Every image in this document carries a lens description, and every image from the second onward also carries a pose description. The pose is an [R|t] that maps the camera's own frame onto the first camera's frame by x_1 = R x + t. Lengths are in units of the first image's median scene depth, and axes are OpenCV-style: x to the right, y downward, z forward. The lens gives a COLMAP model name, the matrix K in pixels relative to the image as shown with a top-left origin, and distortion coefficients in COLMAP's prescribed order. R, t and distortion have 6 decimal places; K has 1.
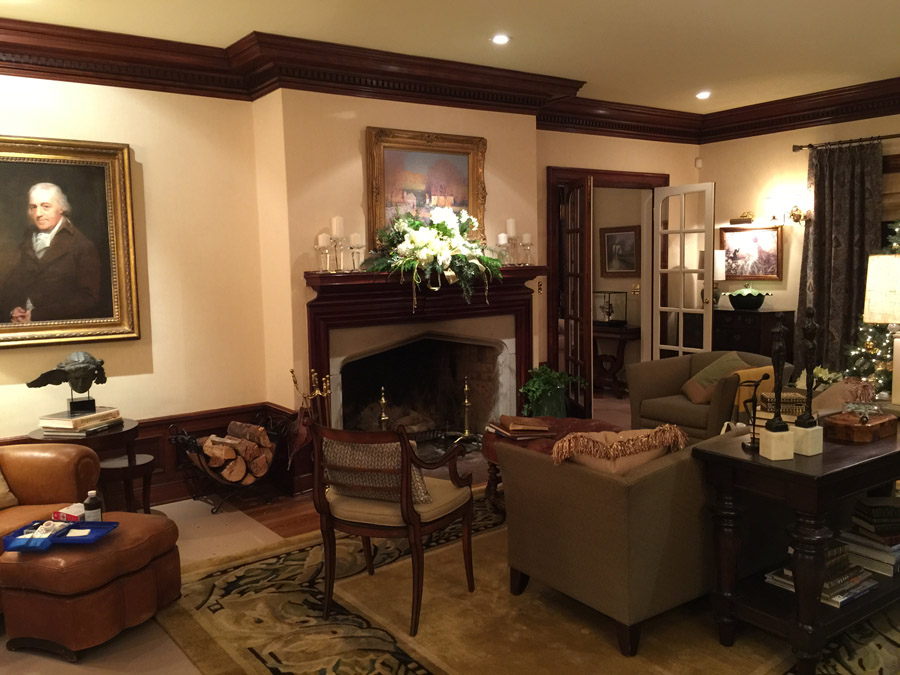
lens RADIAL K [[771.1, 0, 448.9], [0, 771.1, 326.4], [0, 0, 1]] dist [0.109755, -0.136630]
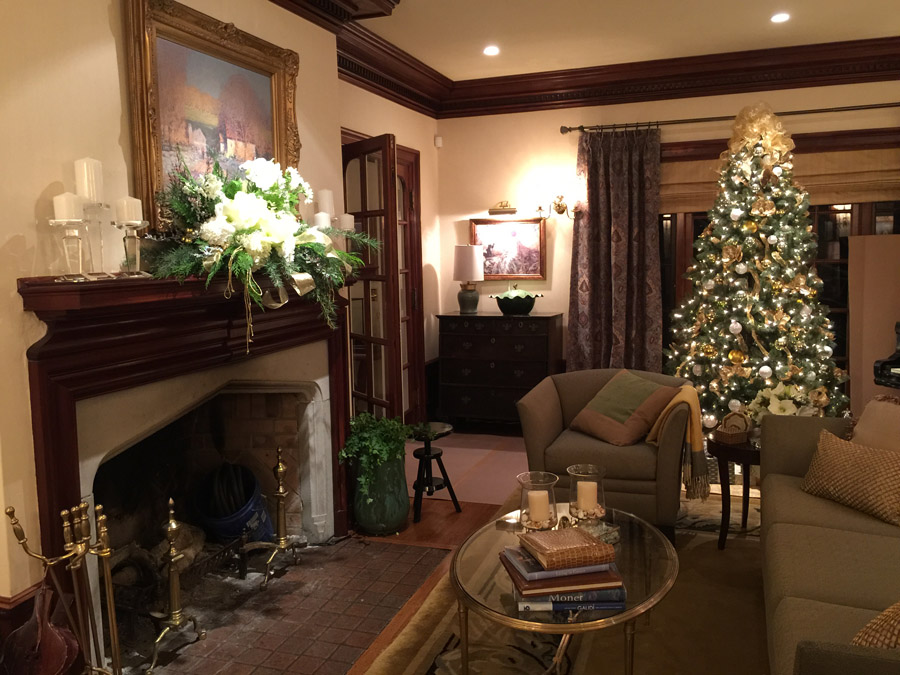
lens RADIAL K [[771.1, 0, 448.9], [0, 771.1, 326.4], [0, 0, 1]] dist [0.109755, -0.136630]
pose [[0.815634, -0.055690, 0.575882, -0.201335], [0.057302, 0.998238, 0.015376, -0.029925], [-0.575724, 0.020458, 0.817388, 0.405488]]
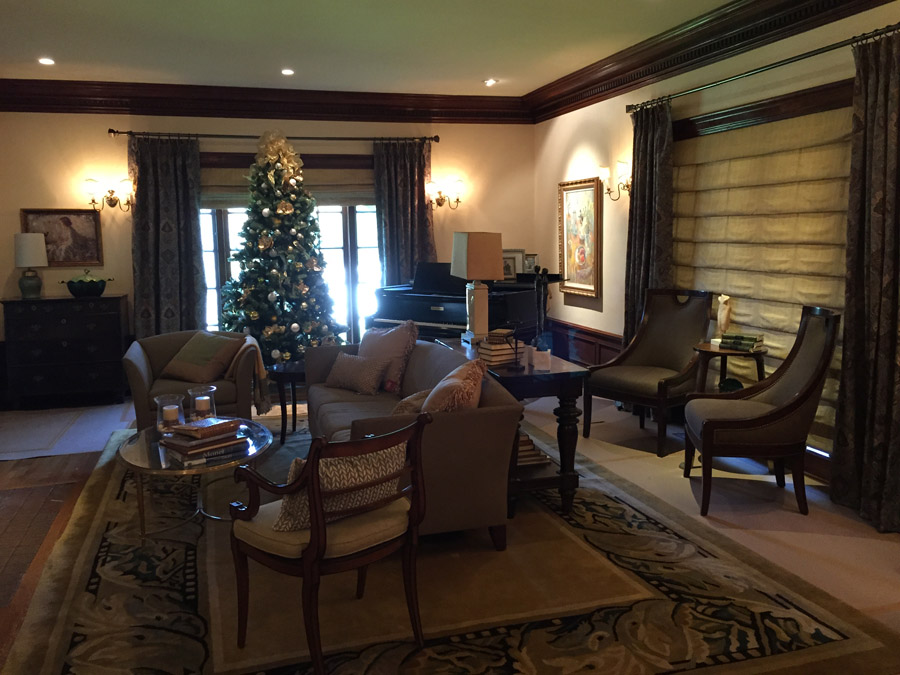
lens RADIAL K [[749.6, 0, 448.1], [0, 749.6, 322.4], [0, 0, 1]] dist [0.000090, -0.109335]
pose [[0.320213, -0.097342, 0.942331, -0.381586], [0.089478, 0.993368, 0.072209, -0.018533], [-0.943110, 0.061196, 0.326799, 0.334517]]
